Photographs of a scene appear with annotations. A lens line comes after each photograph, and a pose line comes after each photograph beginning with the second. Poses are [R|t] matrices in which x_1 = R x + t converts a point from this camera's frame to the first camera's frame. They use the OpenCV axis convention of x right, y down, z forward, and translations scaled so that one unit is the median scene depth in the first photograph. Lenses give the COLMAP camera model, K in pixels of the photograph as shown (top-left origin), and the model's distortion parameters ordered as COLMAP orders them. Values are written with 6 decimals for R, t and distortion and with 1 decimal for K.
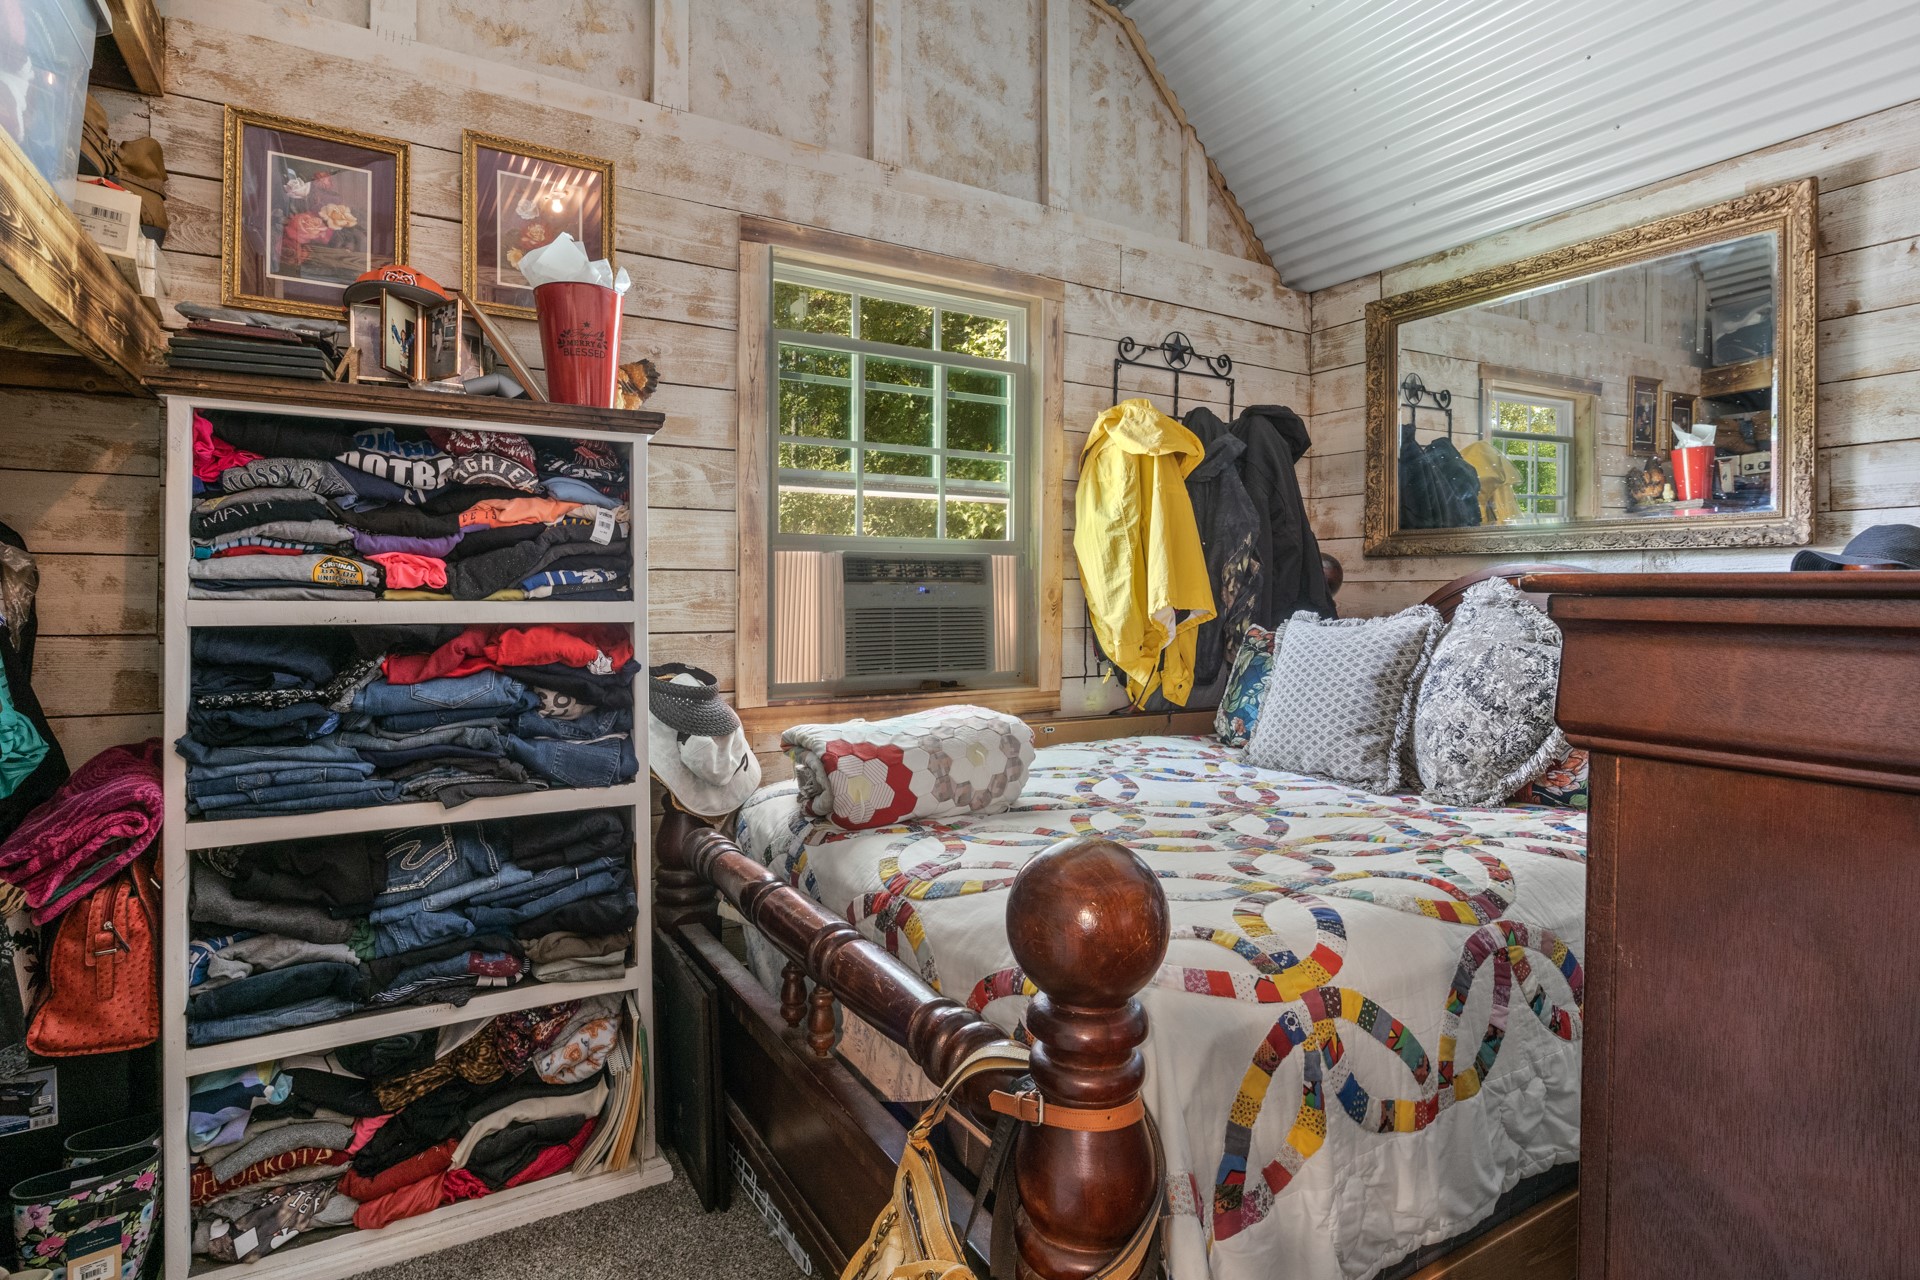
lens RADIAL K [[981.6, 0, 969.0], [0, 981.6, 607.0], [0, 0, 1]] dist [-0.000989, -0.000821]
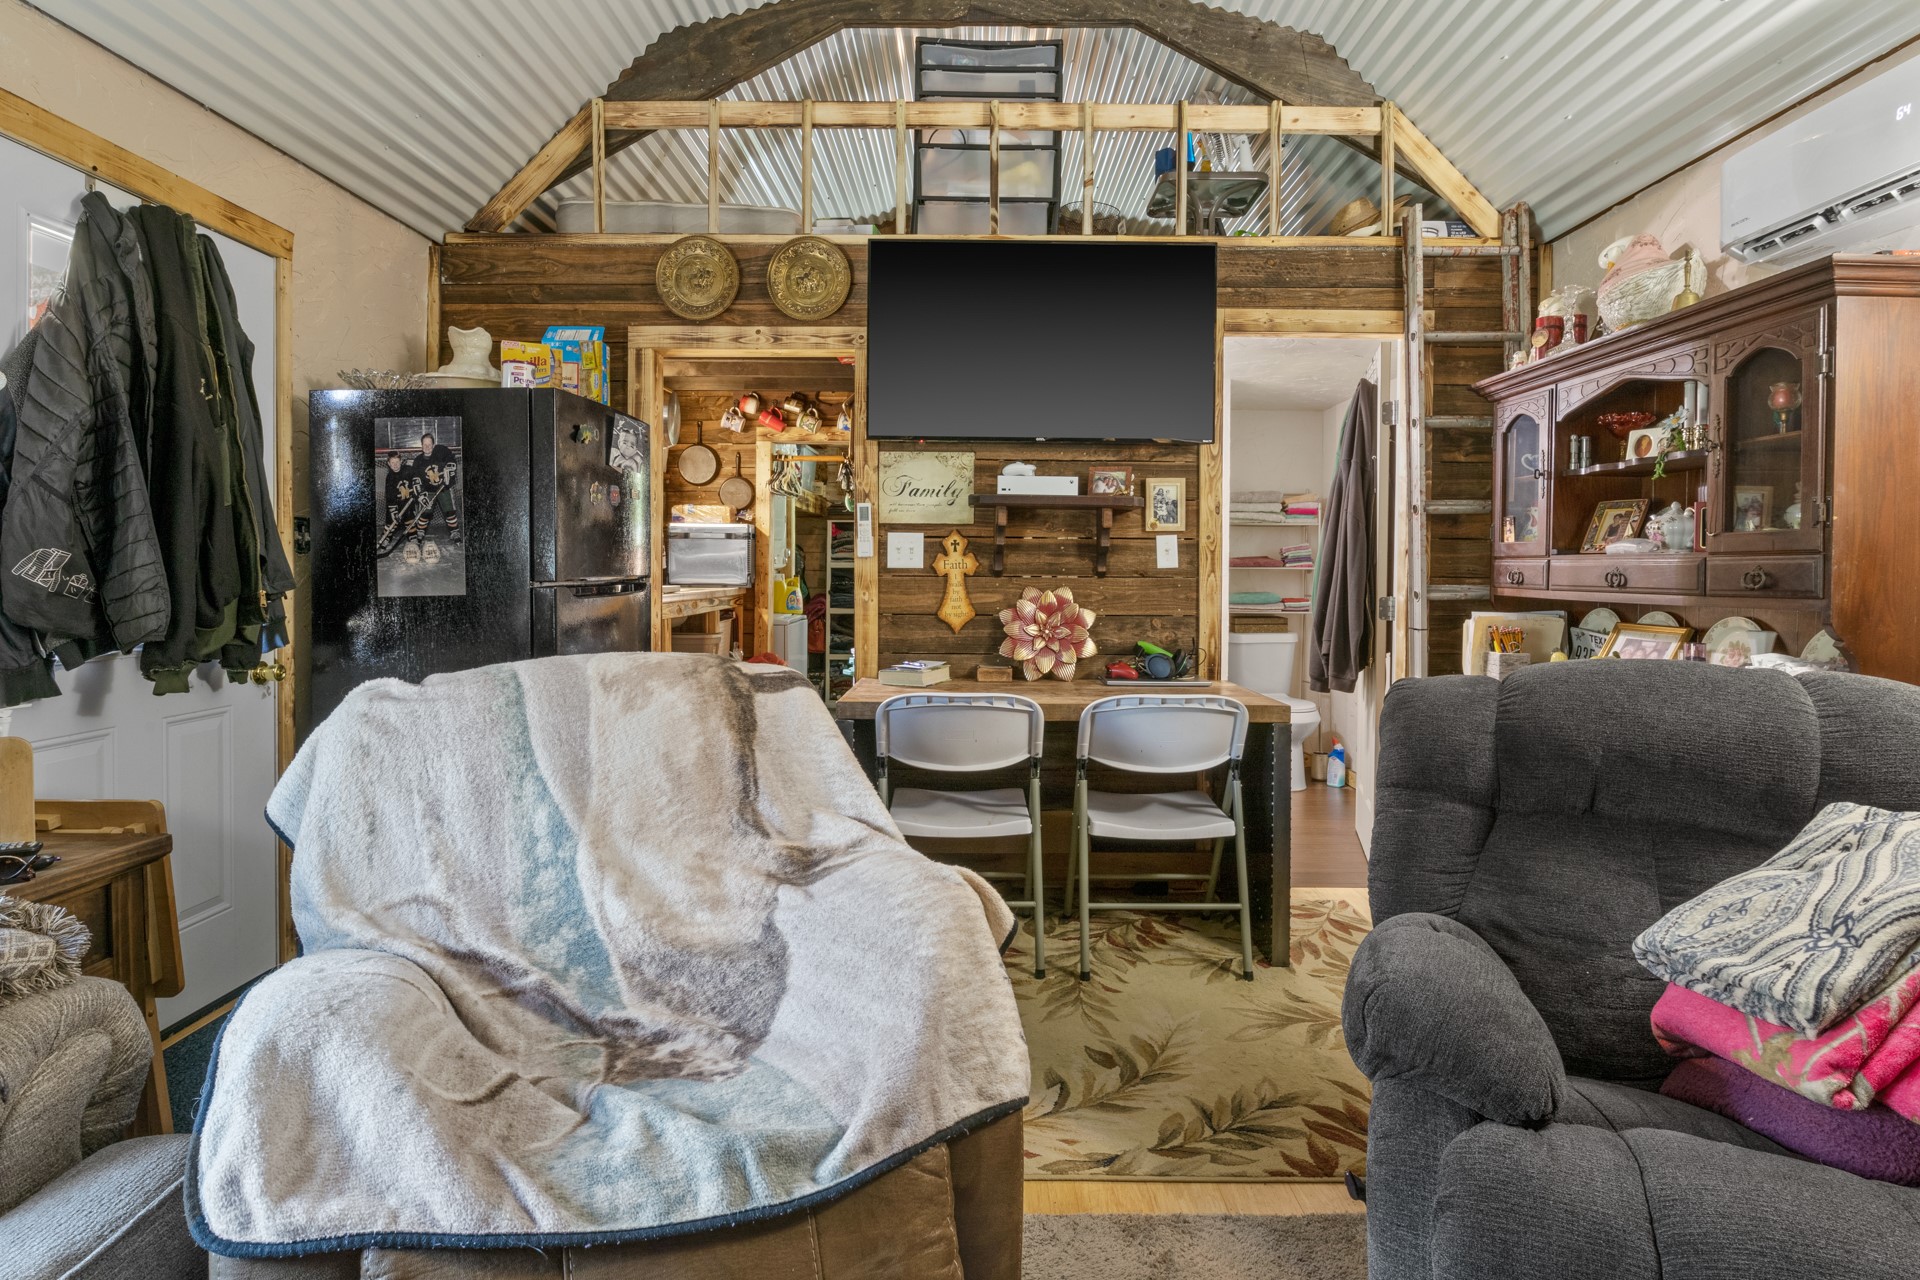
lens RADIAL K [[981.6, 0, 959.8], [0, 981.6, 578.5], [0, 0, 1]] dist [-0.000989, -0.000821]
pose [[0.856078, 0.008179, -0.516782, 1.934600], [-0.007704, 0.999966, 0.003064, 0.045853], [0.516789, 0.001358, 0.856112, -2.419339]]
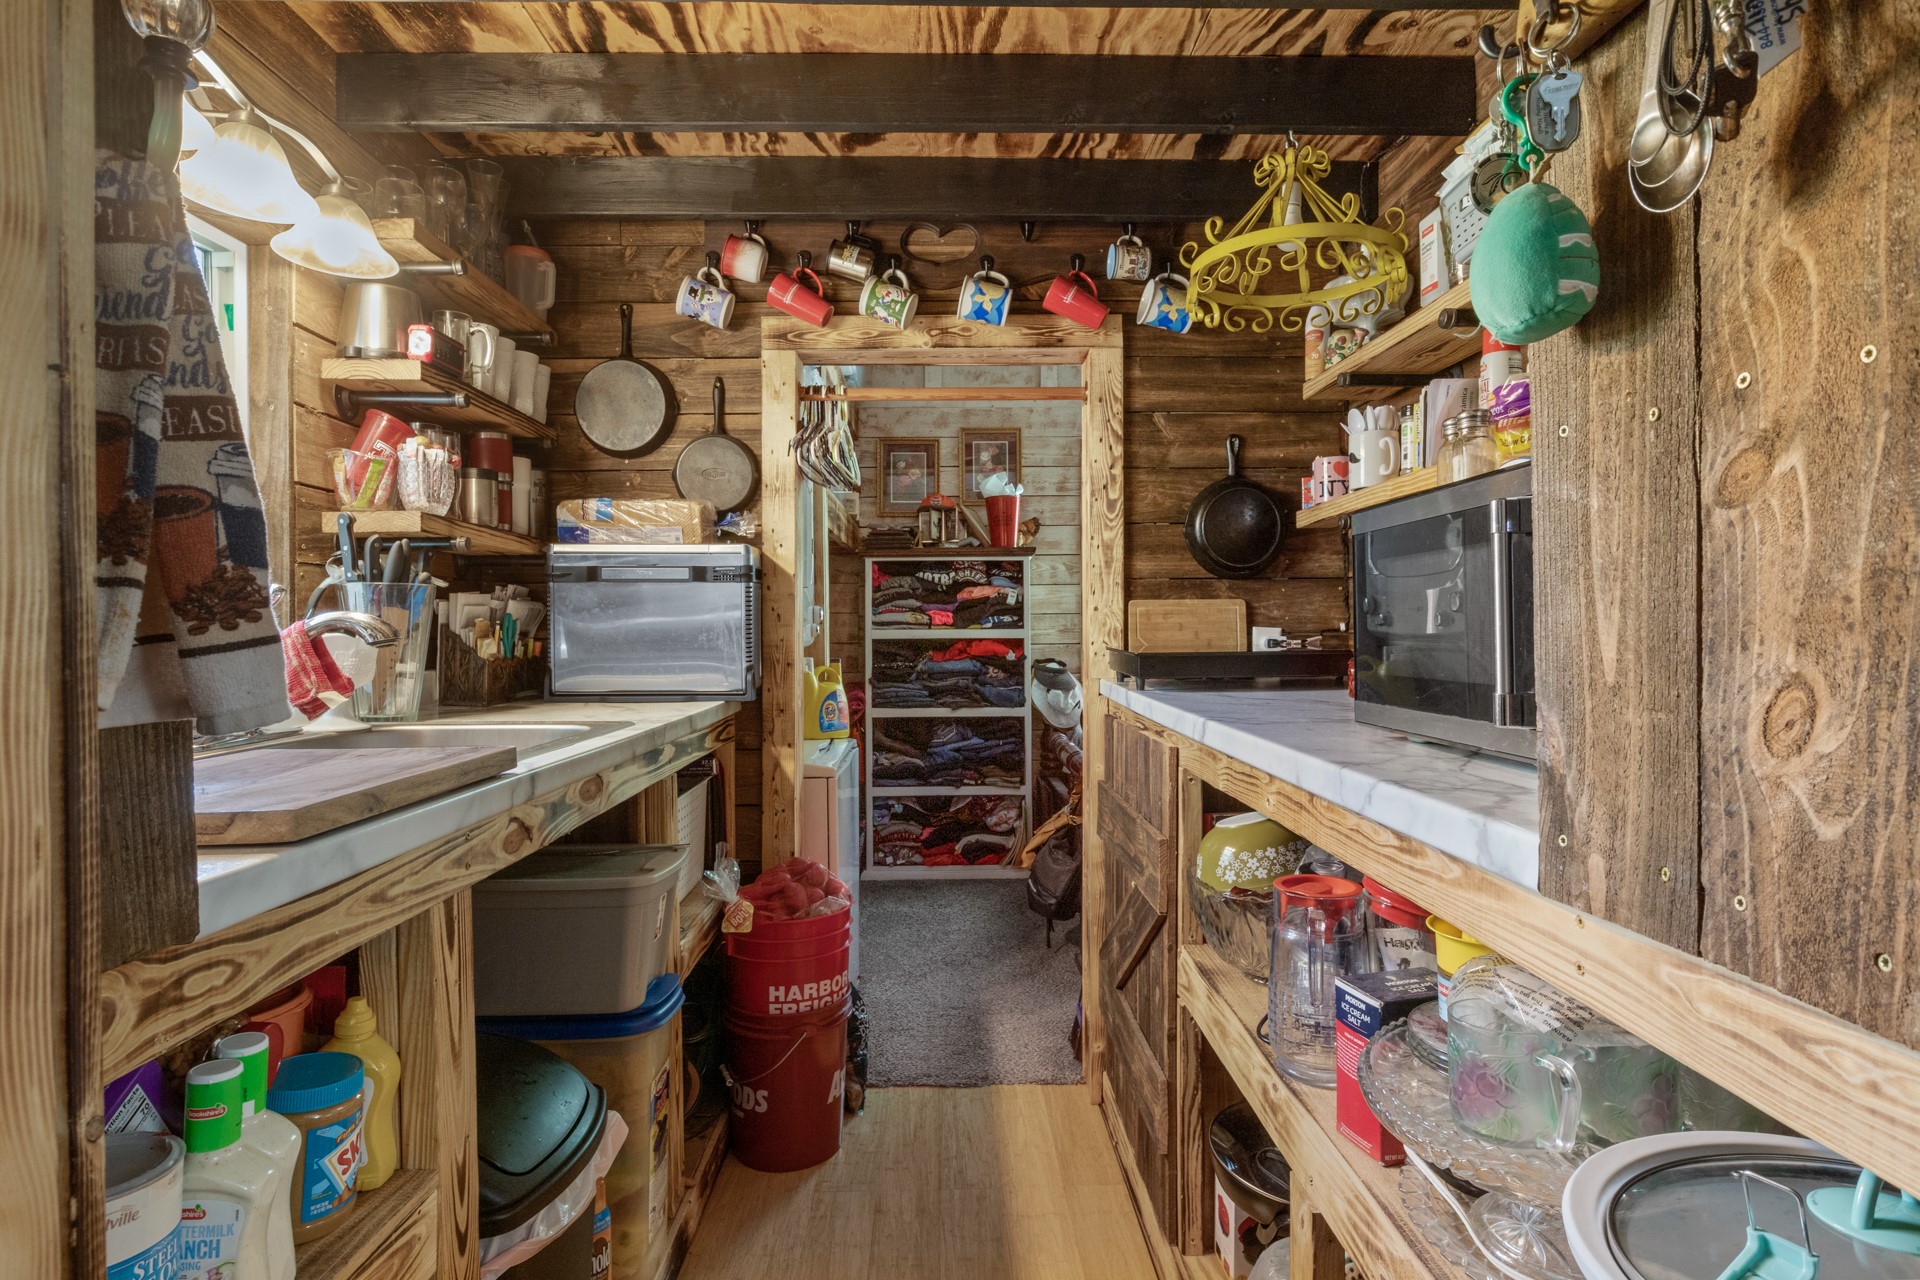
lens RADIAL K [[981.6, 0, 965.7], [0, 981.6, 635.2], [0, 0, 1]] dist [-0.000989, -0.000821]
pose [[0.875239, -0.004963, -0.483665, 0.701942], [0.005184, 0.999986, -0.000880, 0.010894], [0.483663, -0.001737, 0.875253, -1.167000]]
